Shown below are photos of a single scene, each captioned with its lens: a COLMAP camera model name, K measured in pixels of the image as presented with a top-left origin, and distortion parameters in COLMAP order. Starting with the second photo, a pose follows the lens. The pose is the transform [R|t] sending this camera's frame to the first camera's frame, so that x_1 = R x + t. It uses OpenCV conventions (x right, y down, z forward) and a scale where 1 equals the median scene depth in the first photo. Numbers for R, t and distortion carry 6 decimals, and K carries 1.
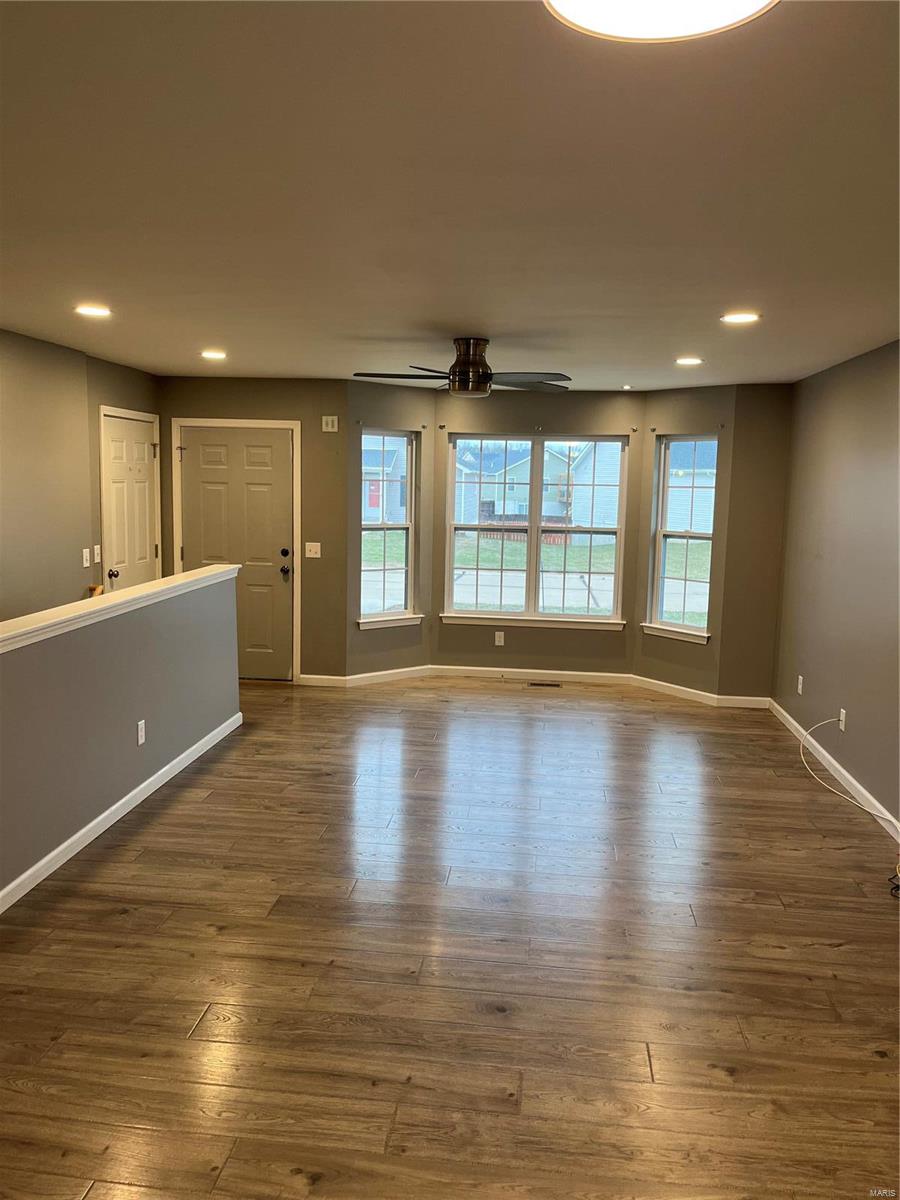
lens RADIAL K [[941.7, 0, 448.1], [0, 941.7, 599.3], [0, 0, 1]] dist [0.014257, 0.000733]
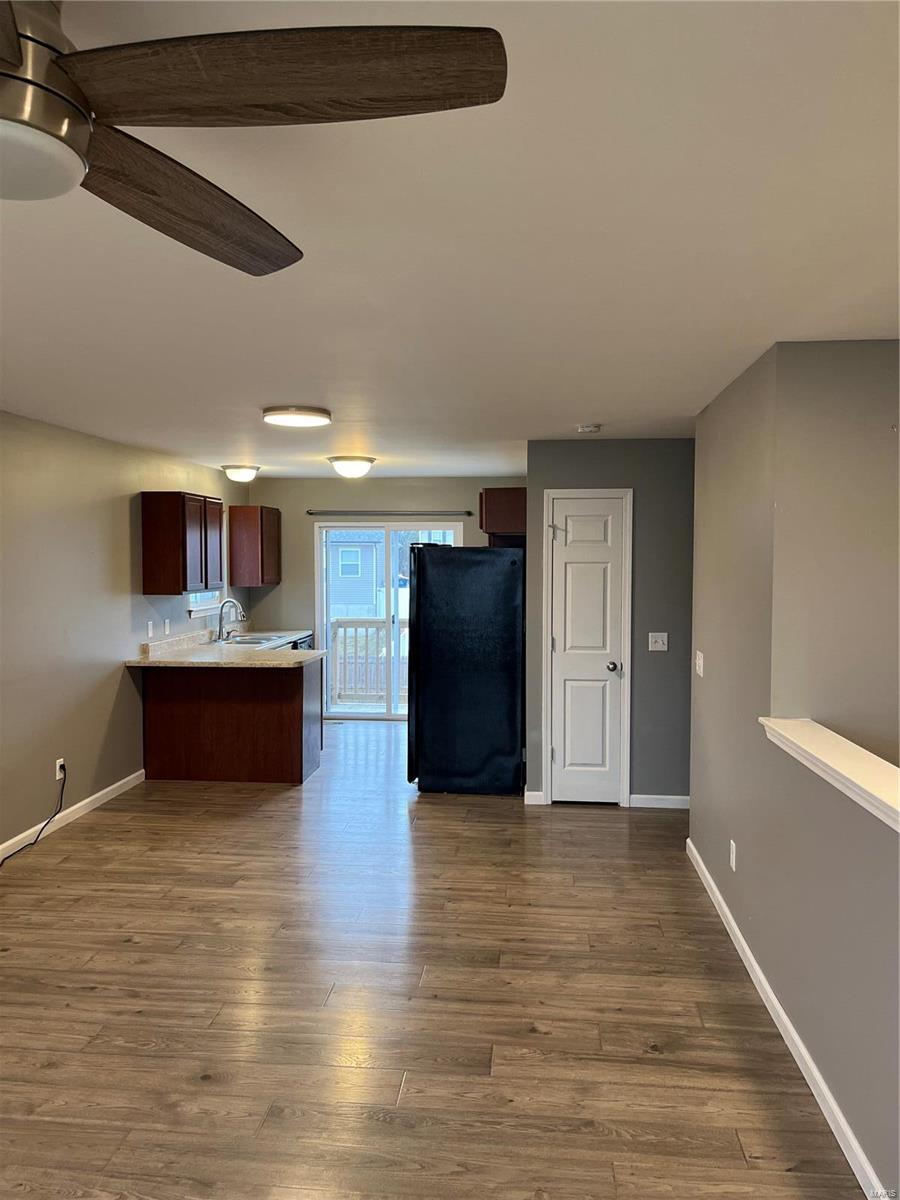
lens RADIAL K [[941.7, 0, 448.3], [0, 941.7, 600.3], [0, 0, 1]] dist [0.014257, 0.000733]
pose [[-0.999509, -0.028231, -0.013577, -0.129221], [-0.030139, 0.984796, 0.171080, -0.228128], [0.008541, 0.171405, -0.985164, 1.829120]]
